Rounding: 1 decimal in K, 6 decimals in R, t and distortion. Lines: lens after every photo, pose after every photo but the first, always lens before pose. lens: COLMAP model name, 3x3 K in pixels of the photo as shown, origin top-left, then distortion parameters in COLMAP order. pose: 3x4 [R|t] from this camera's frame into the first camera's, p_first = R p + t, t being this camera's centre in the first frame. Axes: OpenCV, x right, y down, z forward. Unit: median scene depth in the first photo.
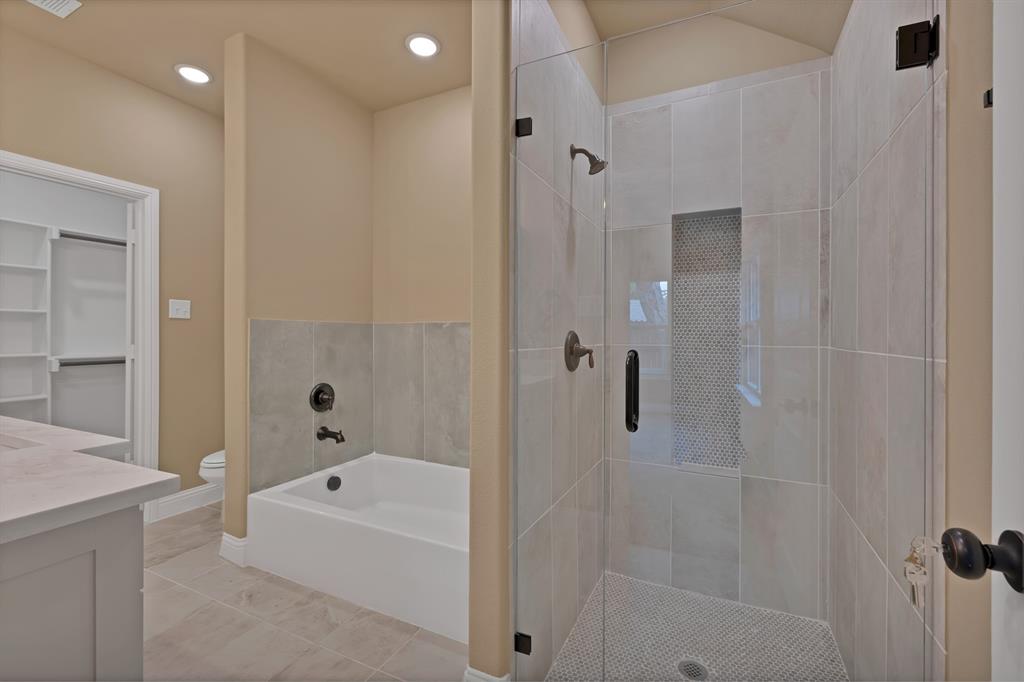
lens RADIAL K [[446.1, 0, 506.8], [0, 446.1, 335.7], [0, 0, 1]] dist [-0.003419, 0.000847]
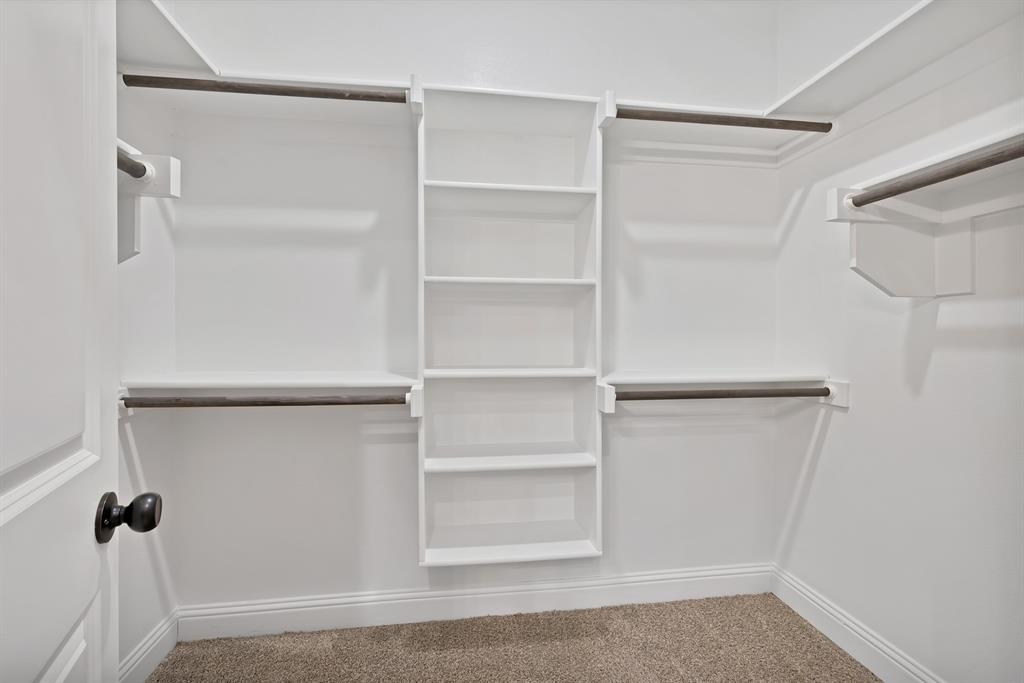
lens RADIAL K [[446.1, 0, 510.9], [0, 446.1, 341.7], [0, 0, 1]] dist [-0.003419, 0.000847]
pose [[0.565400, 0.004377, -0.824805, -1.152617], [-0.005103, 0.999985, 0.001808, 0.016756], [0.824801, 0.003187, 0.565414, 1.093700]]
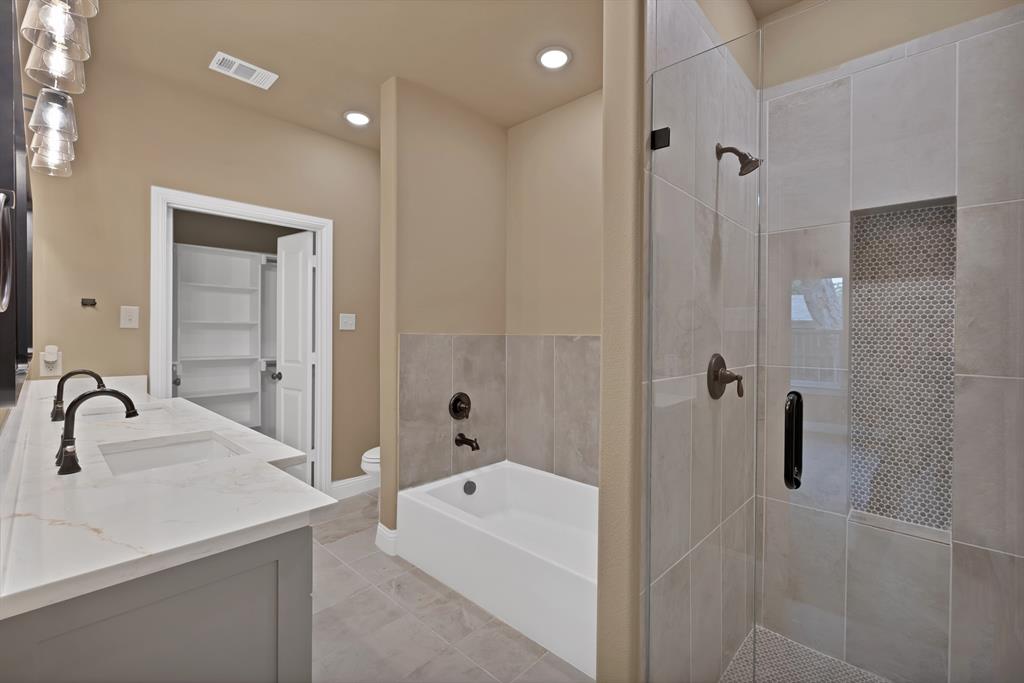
lens RADIAL K [[446.1, 0, 499.3], [0, 446.1, 337.9], [0, 0, 1]] dist [-0.003419, 0.000847]
pose [[0.952264, 0.005138, -0.305233, 0.002866], [-0.002972, 0.999967, 0.007560, -0.038079], [0.305261, -0.006292, 0.952248, 0.011215]]
